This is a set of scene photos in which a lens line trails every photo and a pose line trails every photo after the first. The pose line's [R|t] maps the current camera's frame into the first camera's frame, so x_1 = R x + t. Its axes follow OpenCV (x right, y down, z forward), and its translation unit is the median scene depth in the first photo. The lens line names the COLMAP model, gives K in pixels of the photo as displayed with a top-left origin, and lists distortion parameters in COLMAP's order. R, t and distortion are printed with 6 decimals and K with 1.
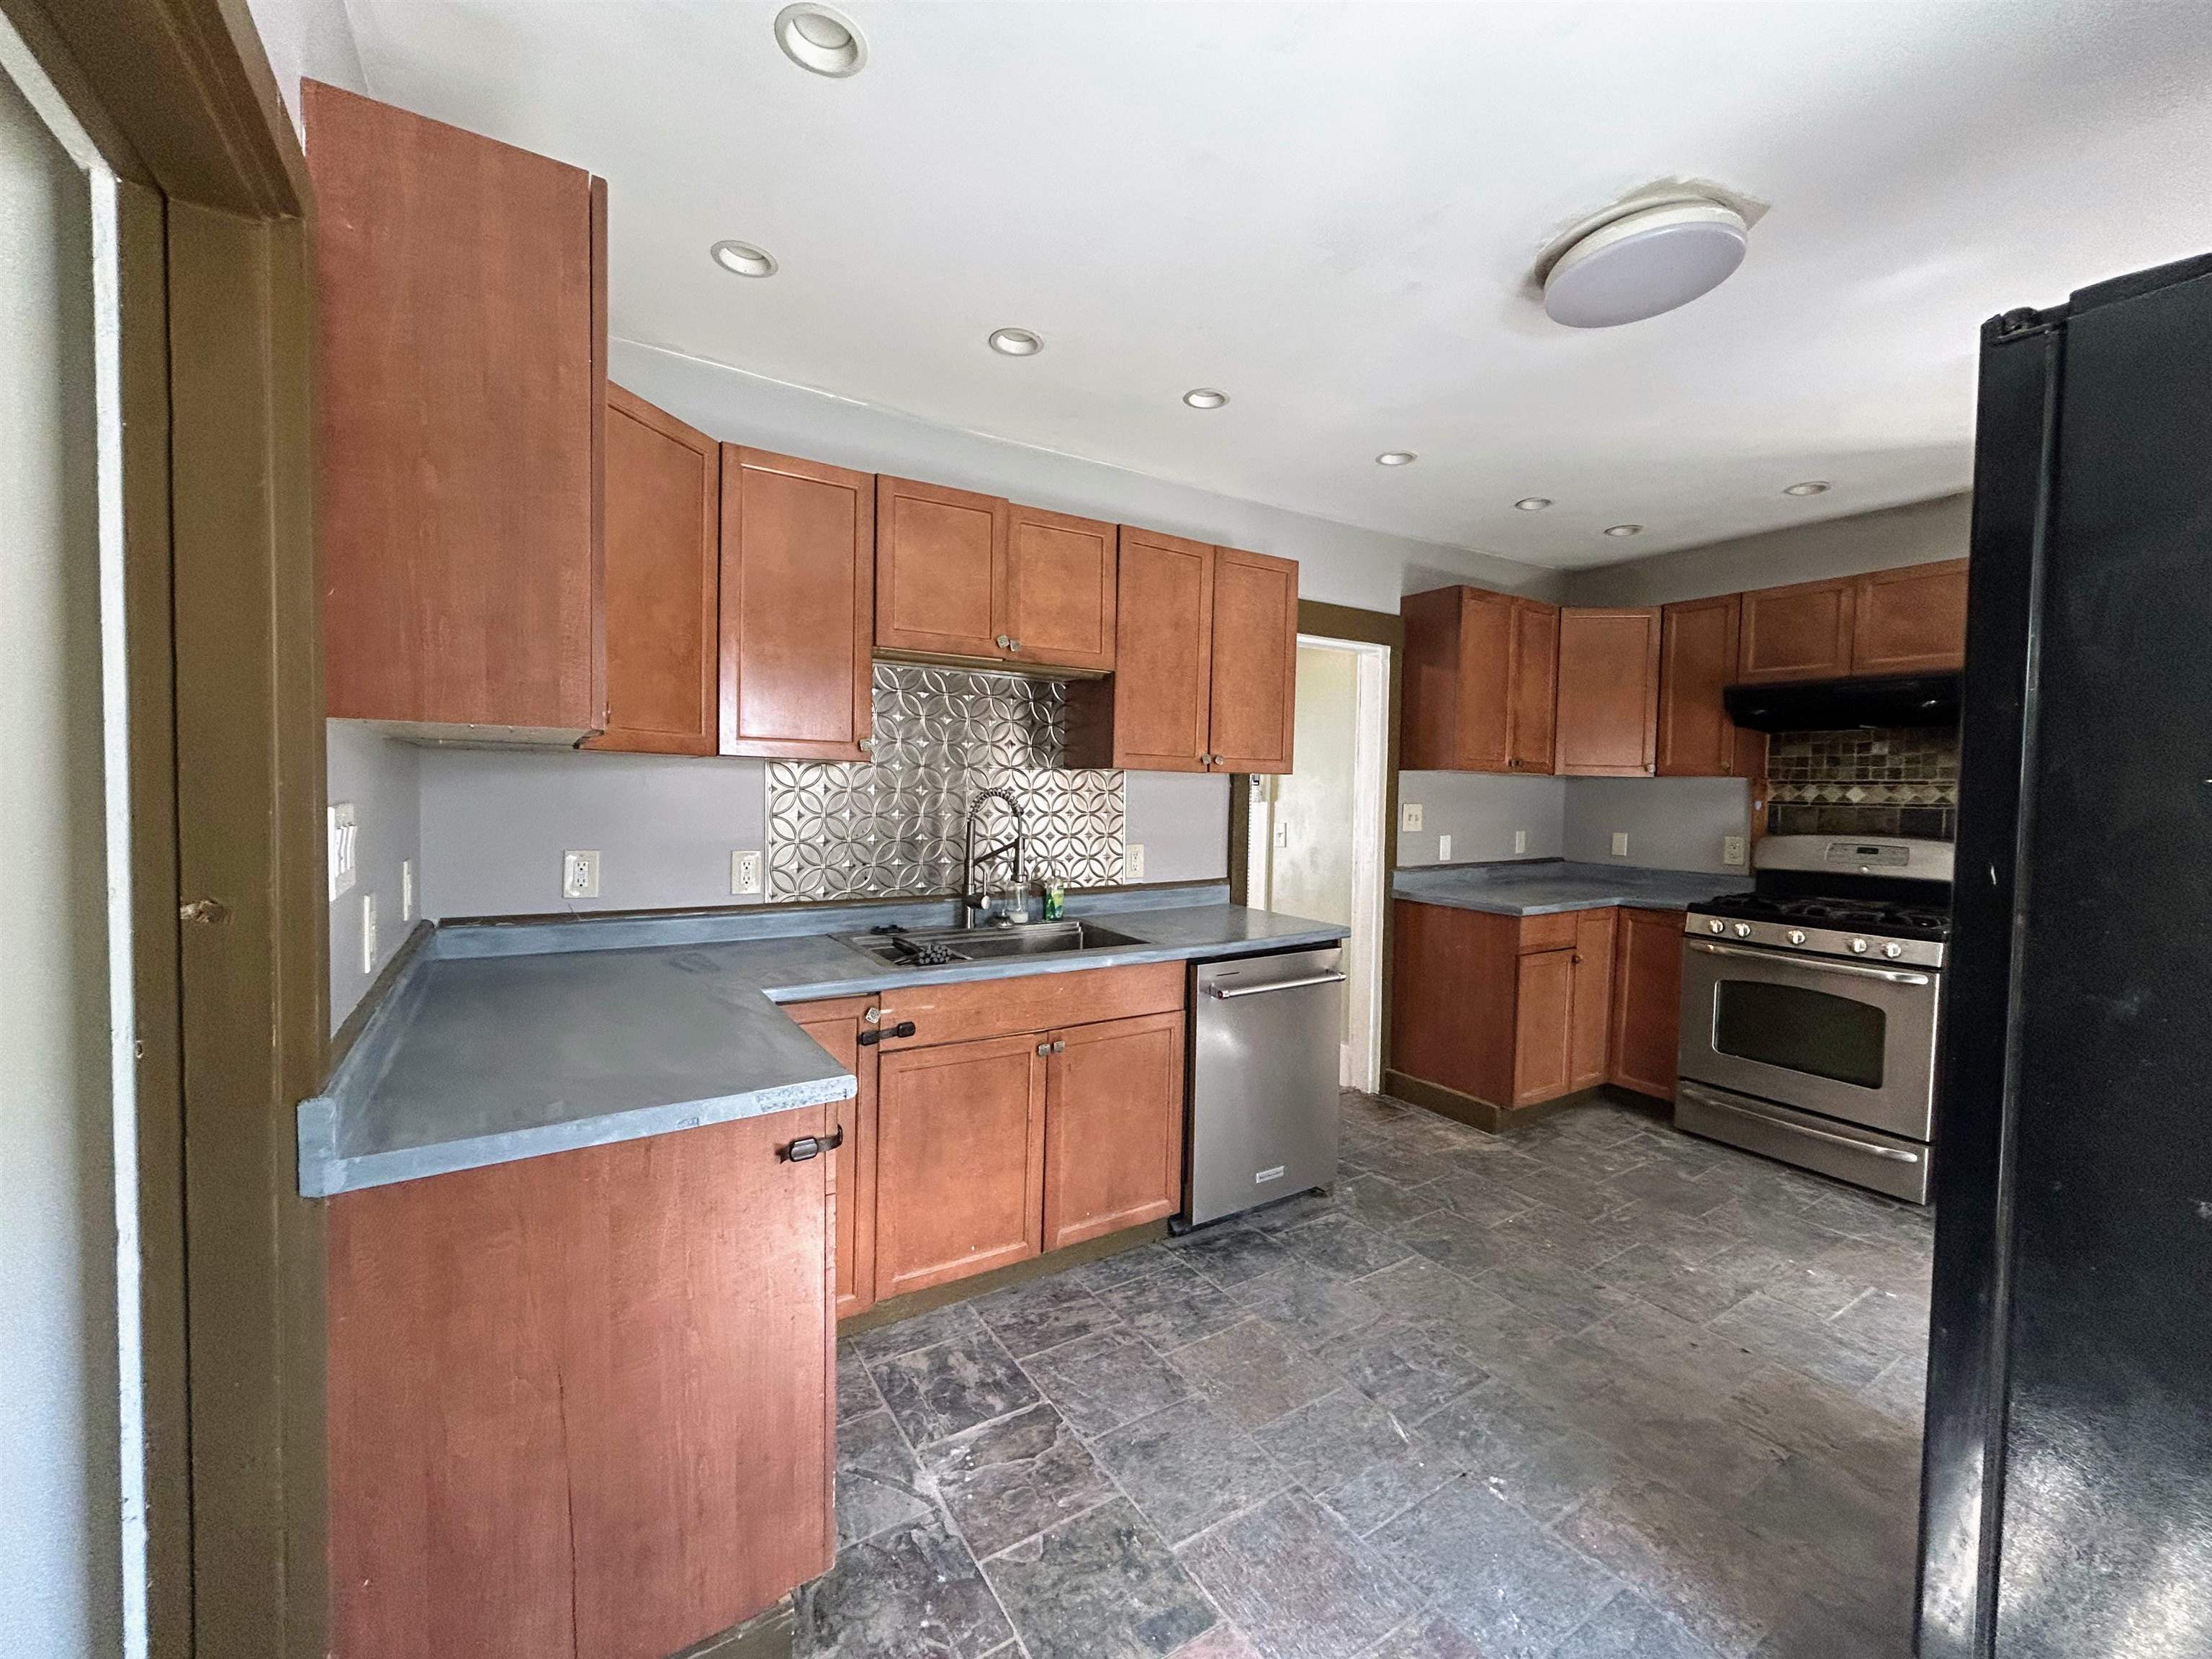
lens RADIAL K [[896.2, 0, 1107.0], [0, 896.2, 822.9], [0, 0, 1]] dist [-0.000359, 0.001332]
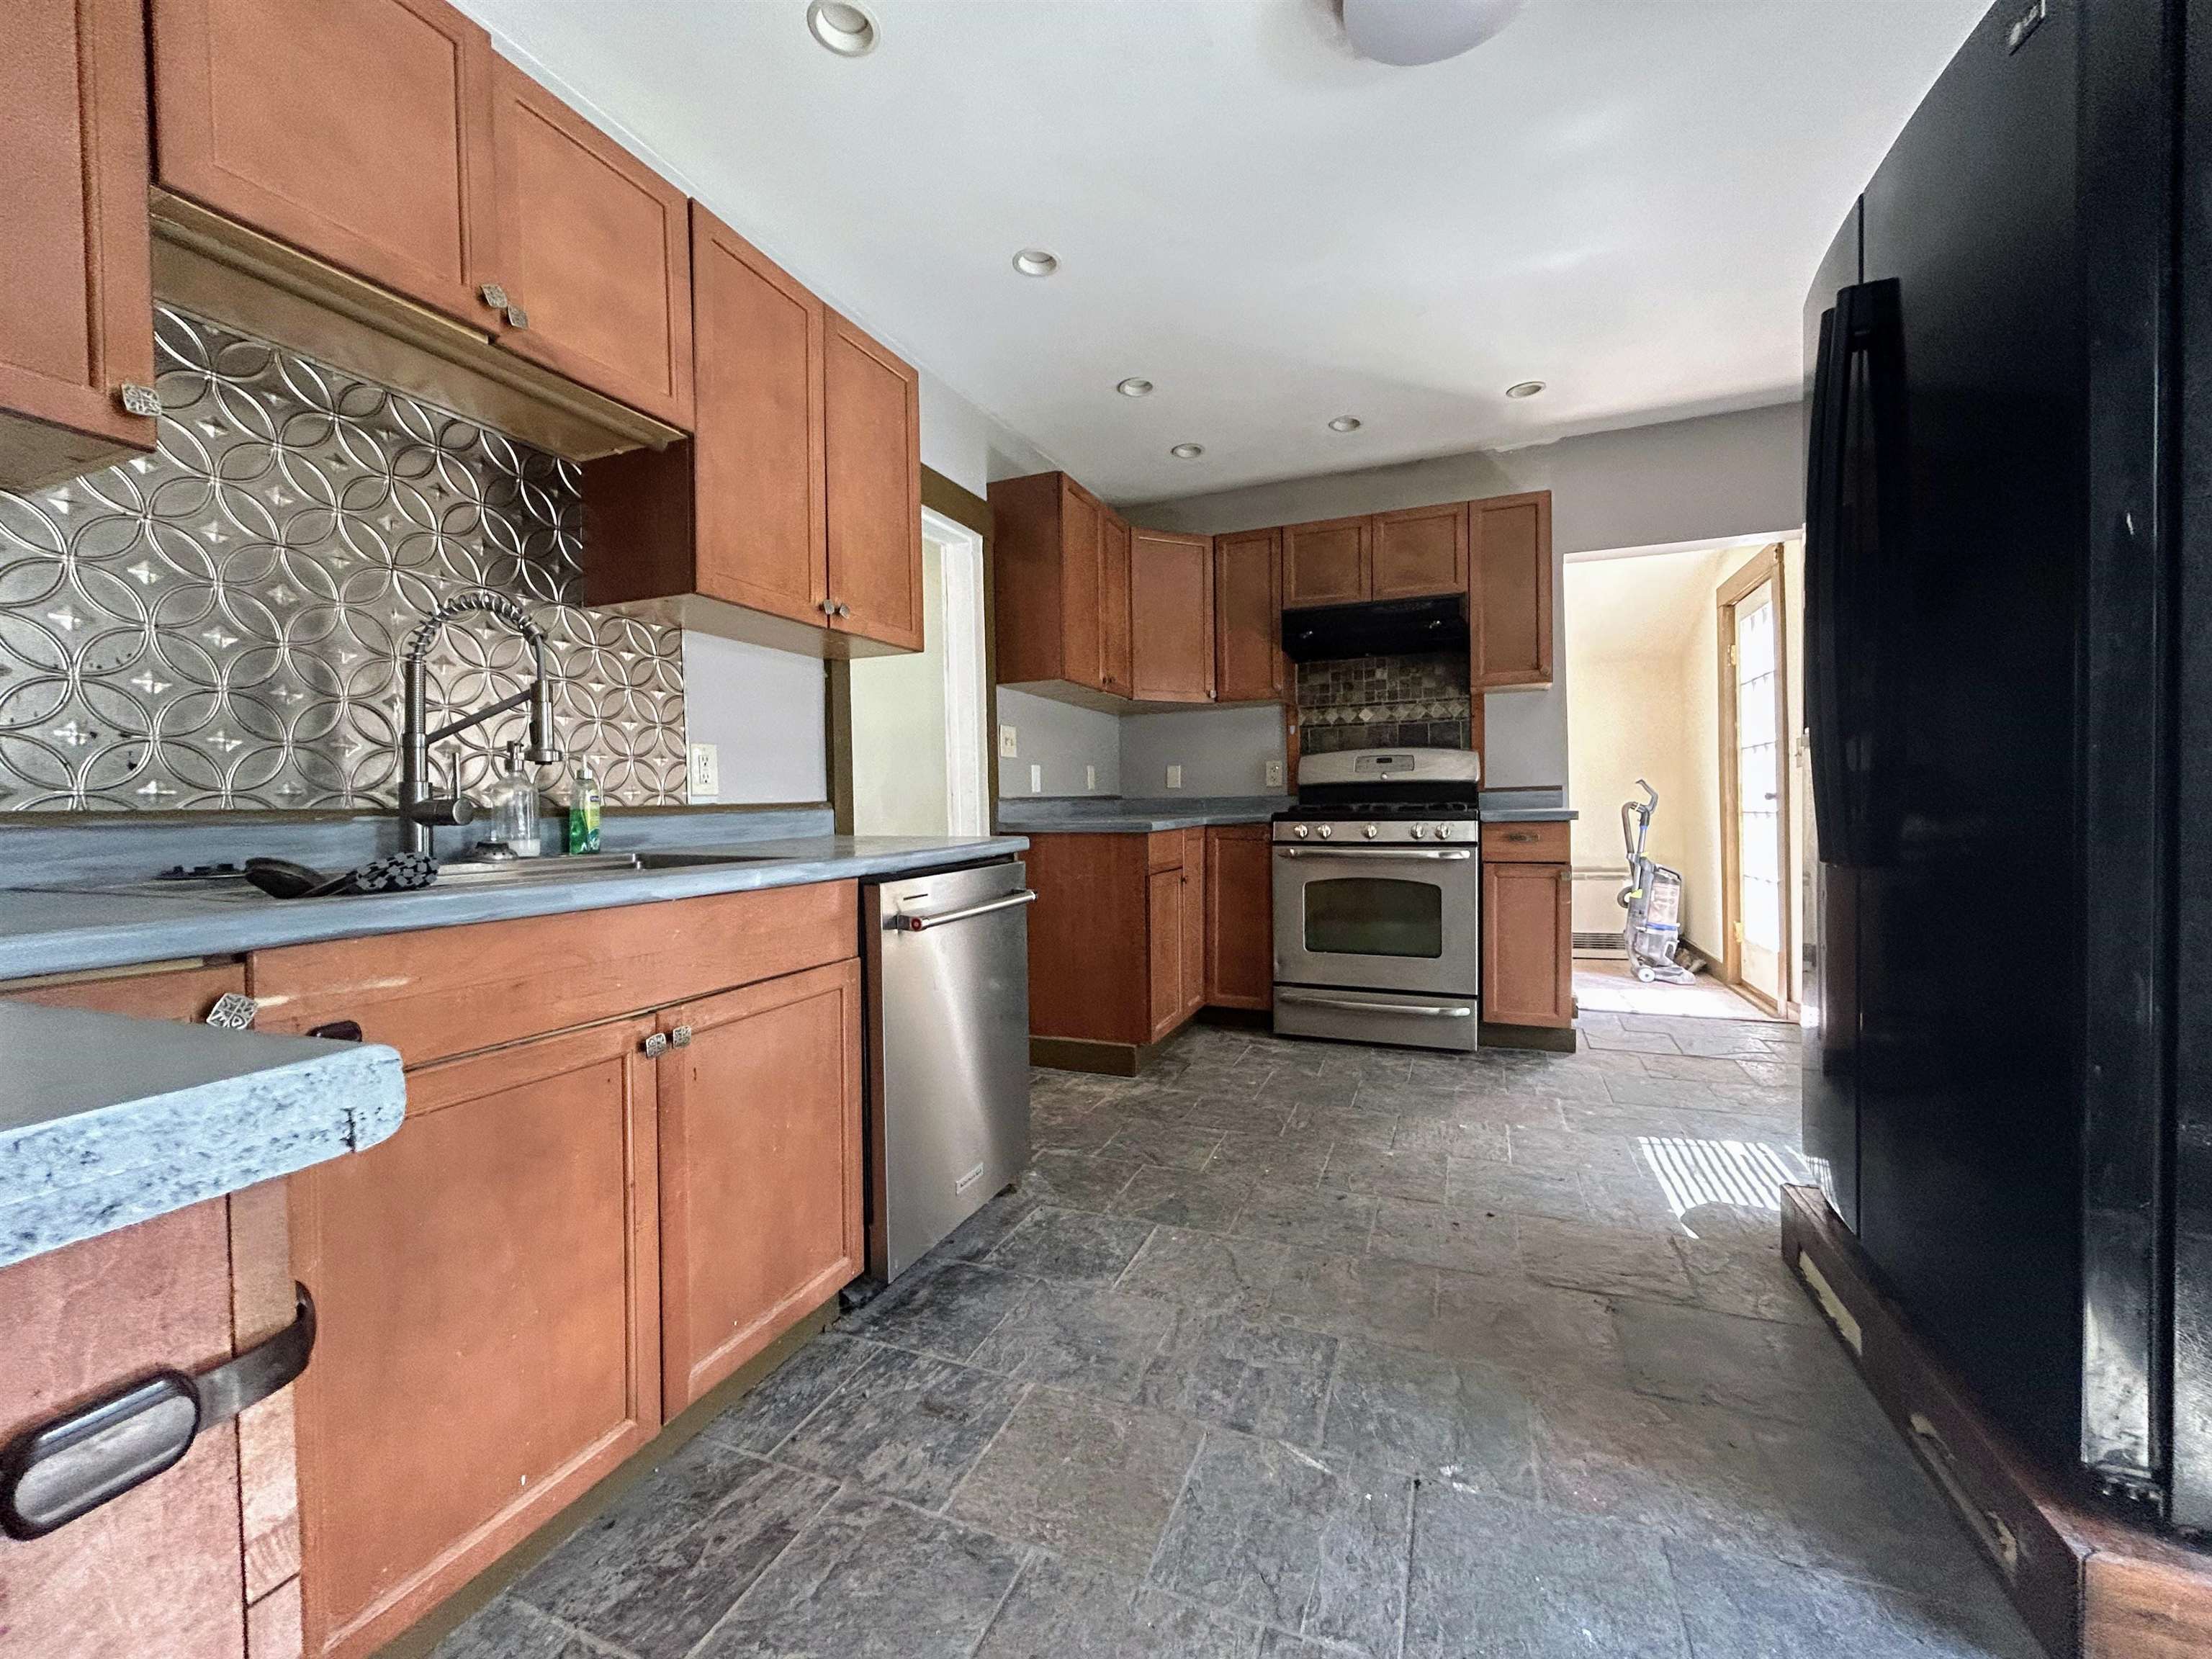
lens RADIAL K [[896.2, 0, 1105.2], [0, 896.2, 824.0], [0, 0, 1]] dist [-0.000359, 0.001332]
pose [[0.815426, -0.044578, 0.577142, -0.126574], [0.054473, 0.998515, 0.000162, 0.112656], [-0.576292, 0.031307, 0.816644, 0.334781]]
